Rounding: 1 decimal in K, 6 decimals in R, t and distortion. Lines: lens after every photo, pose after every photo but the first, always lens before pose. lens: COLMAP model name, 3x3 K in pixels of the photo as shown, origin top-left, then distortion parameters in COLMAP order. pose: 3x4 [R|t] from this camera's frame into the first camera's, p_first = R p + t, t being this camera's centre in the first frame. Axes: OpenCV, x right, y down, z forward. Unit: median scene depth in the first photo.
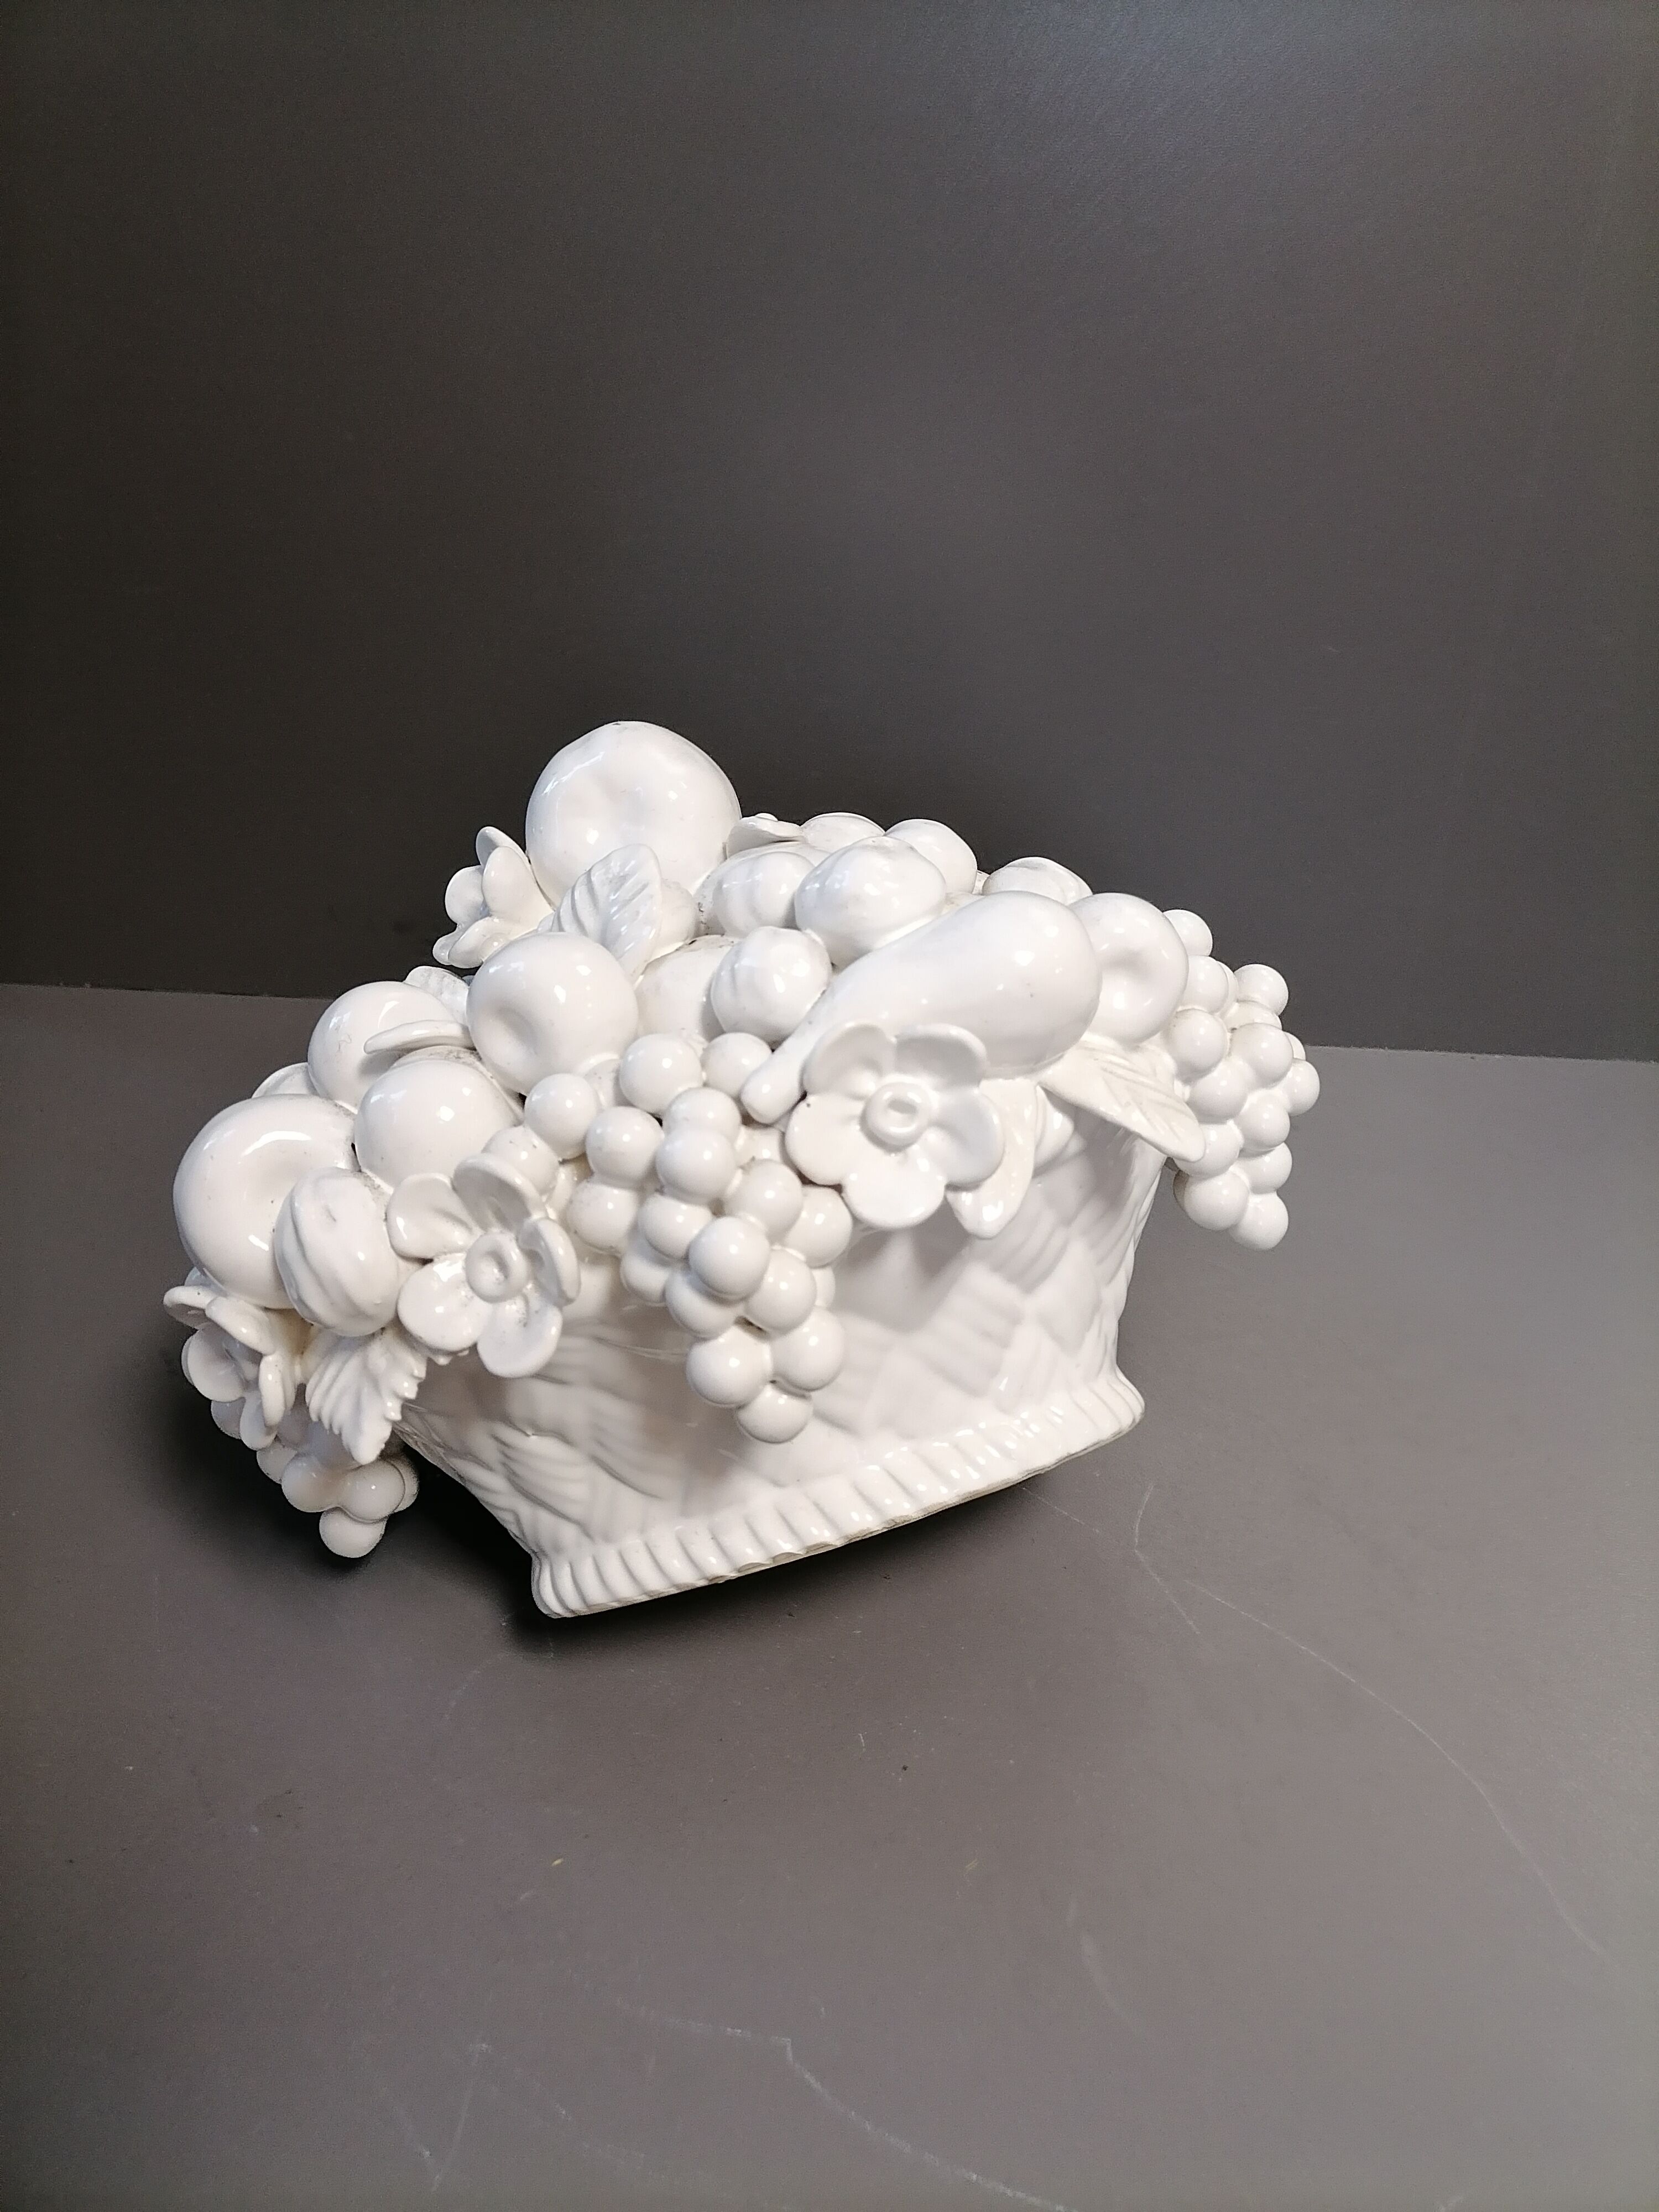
lens RADIAL K [[1706.3, 0, 840.1], [0, 1706.3, 1110.9], [0, 0, 1]] dist [0.003340, -0.003949]
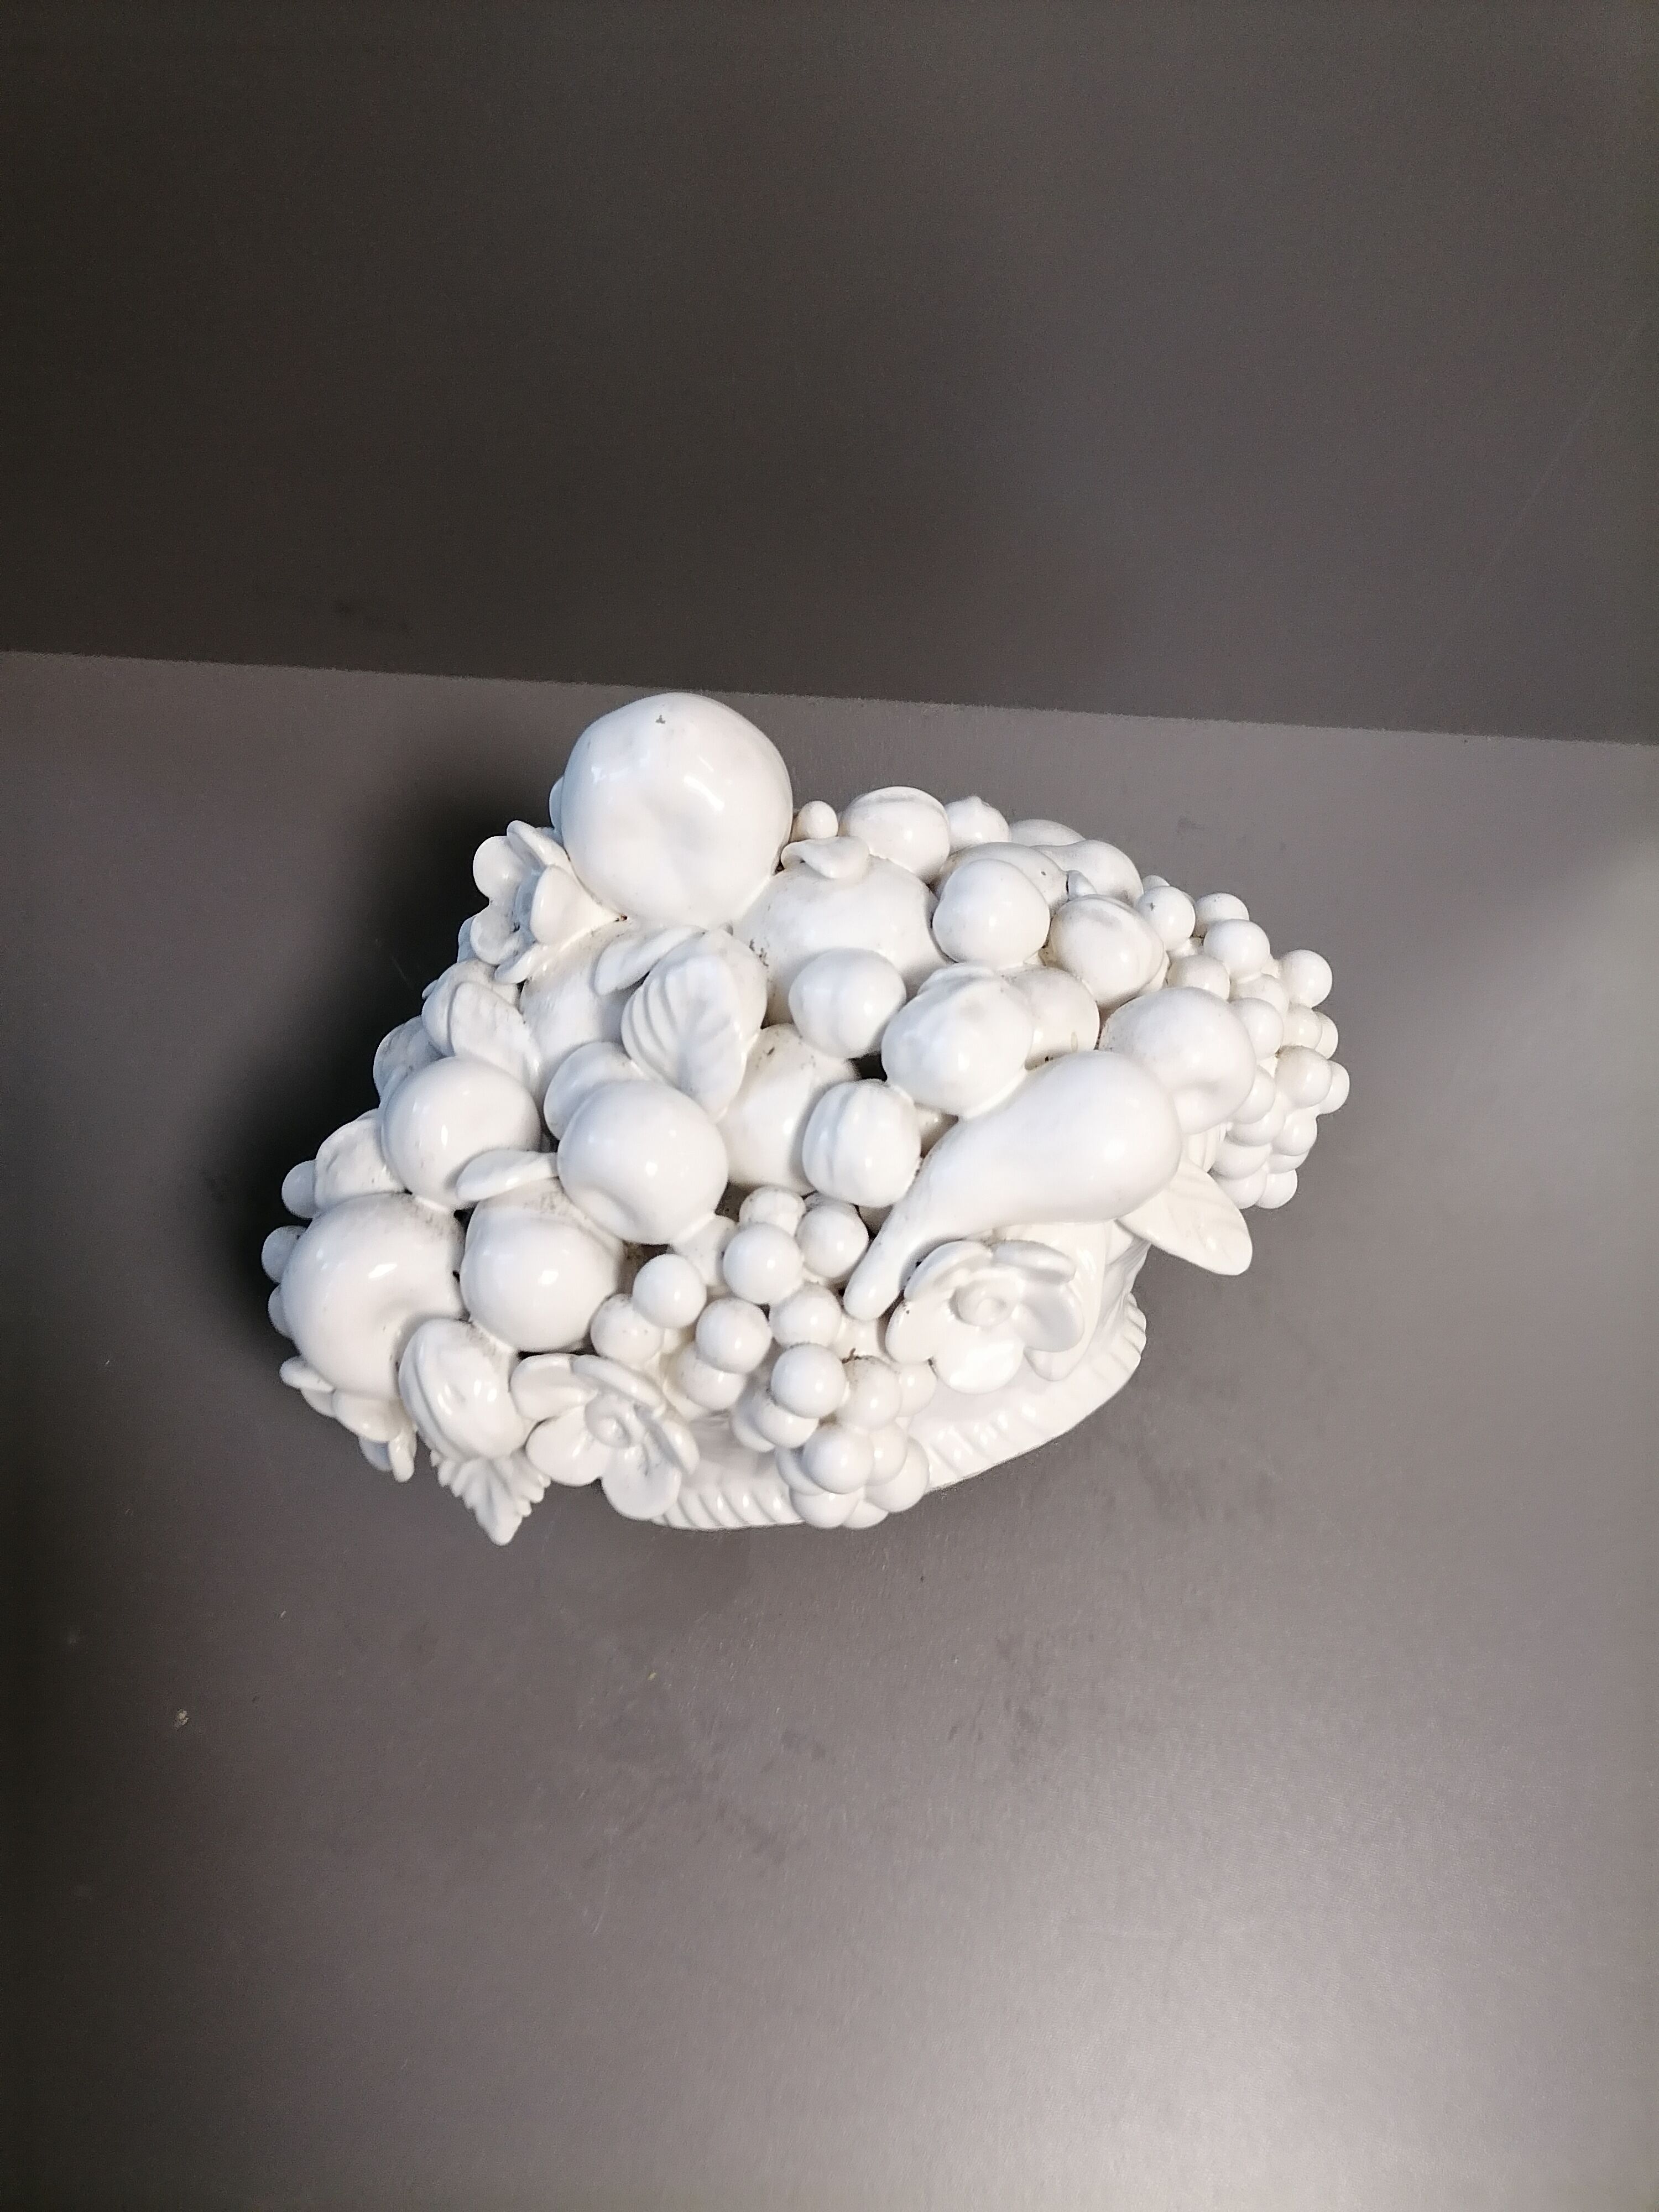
lens RADIAL K [[1658.1, 0, 829.5], [0, 1658.1, 1106.0], [0, 0, 1]] dist [0.003323, -0.000599]
pose [[0.996500, -0.016684, 0.081909, -0.144835], [-0.027173, 0.862008, 0.506166, -0.614524], [-0.079051, -0.506620, 0.858538, 0.172765]]
